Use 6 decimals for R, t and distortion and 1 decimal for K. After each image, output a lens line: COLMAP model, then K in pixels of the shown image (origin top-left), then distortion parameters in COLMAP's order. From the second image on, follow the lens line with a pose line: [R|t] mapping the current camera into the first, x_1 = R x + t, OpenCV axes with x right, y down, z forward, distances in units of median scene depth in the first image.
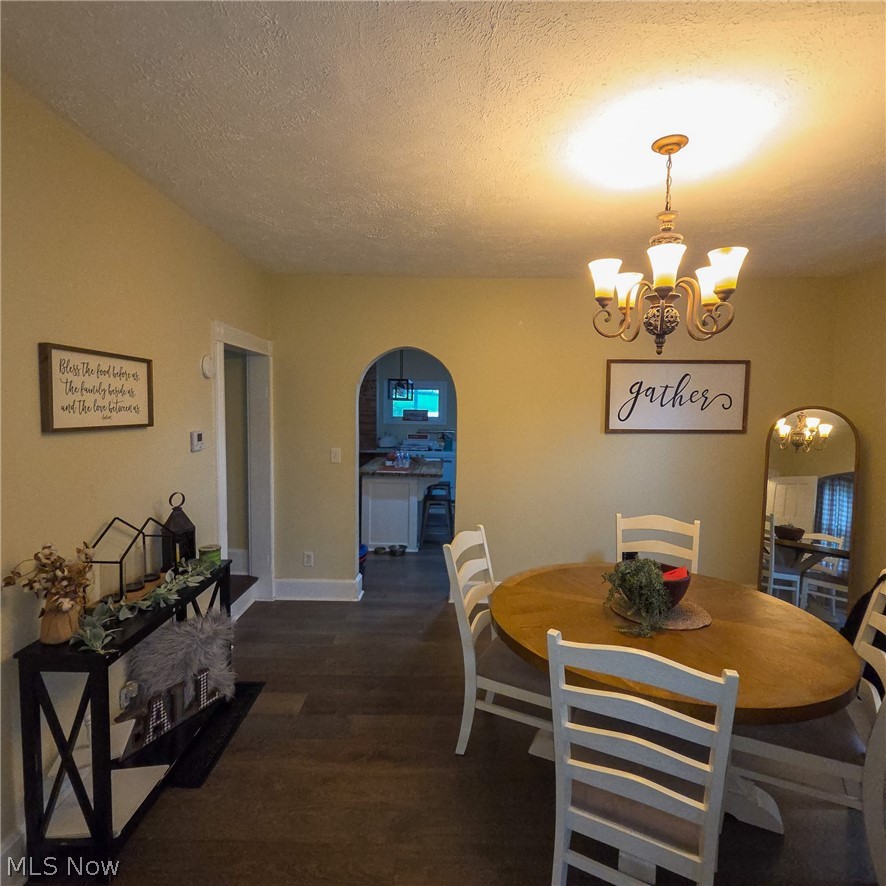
lens RADIAL K [[490.0, 0, 439.1], [0, 490.0, 439.3], [0, 0, 1]] dist [-0.004313, 0.001773]
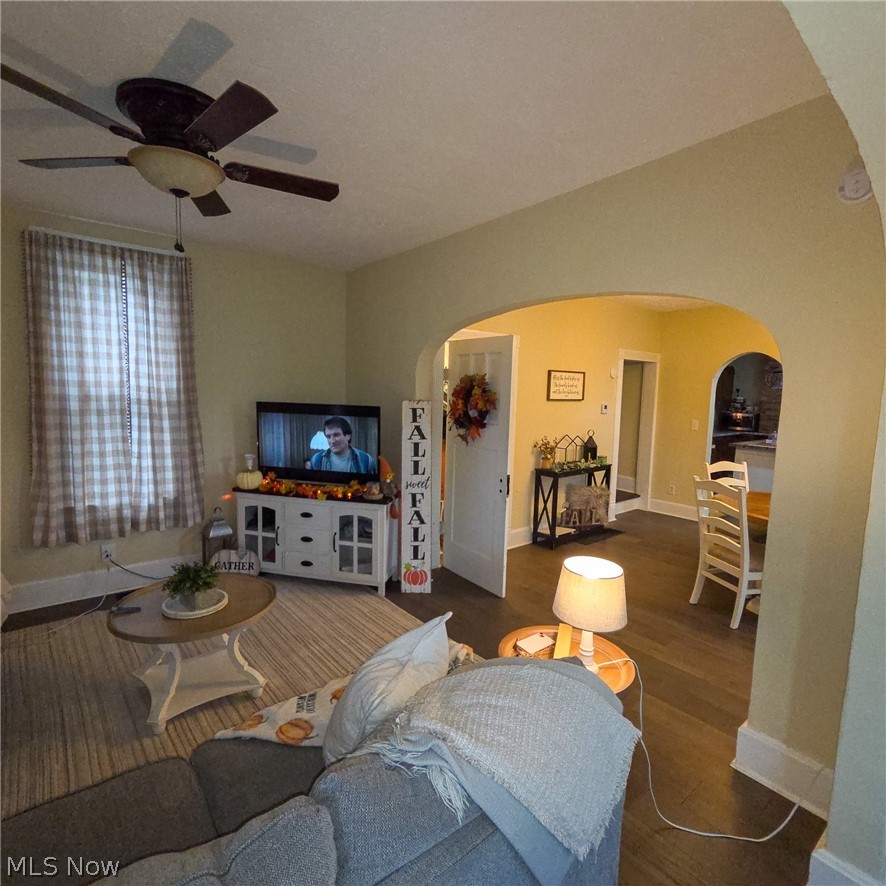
lens RADIAL K [[490.0, 0, 439.1], [0, 490.0, 439.3], [0, 0, 1]] dist [-0.004313, 0.001773]
pose [[0.635567, 0.082772, -0.767595, 0.891651], [-0.063923, 0.996464, 0.054523, 0.085442], [0.769394, 0.014414, 0.638611, -1.159698]]
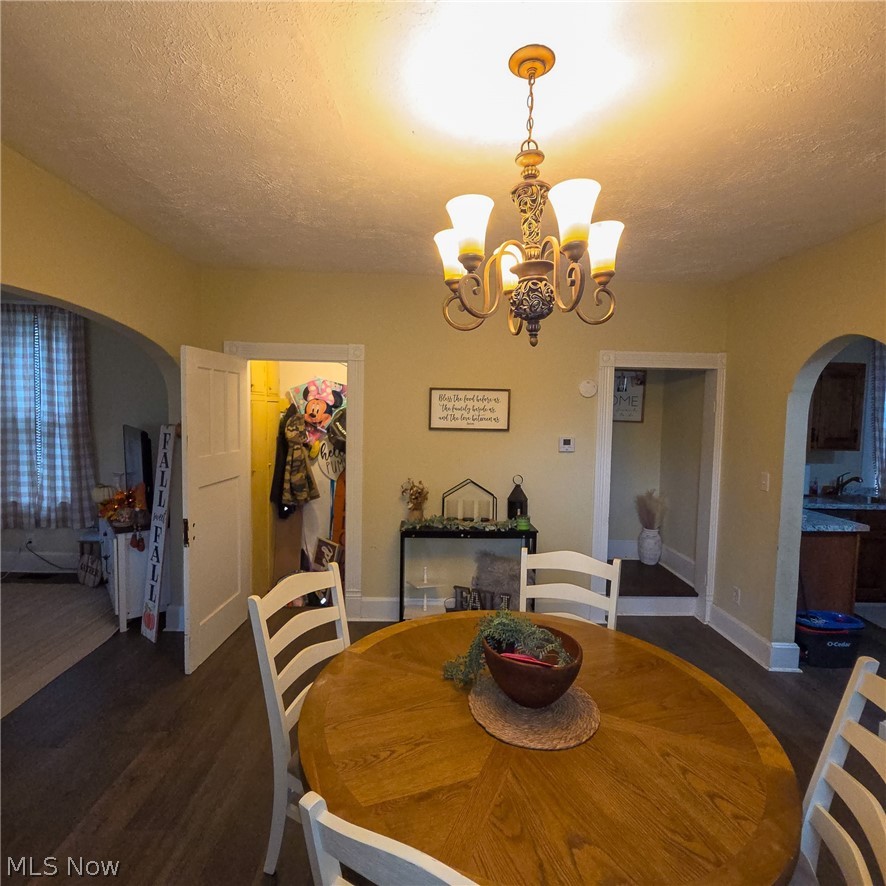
lens RADIAL K [[472.1, 0, 413.3], [0, 472.1, 443.8], [0, 0, 1]] dist [-0.001297, 0.000194]
pose [[0.037288, 0.053869, -0.997852, 1.054689], [-0.083622, 0.995212, 0.050602, -0.040402], [0.995800, 0.081556, 0.041614, 0.704009]]
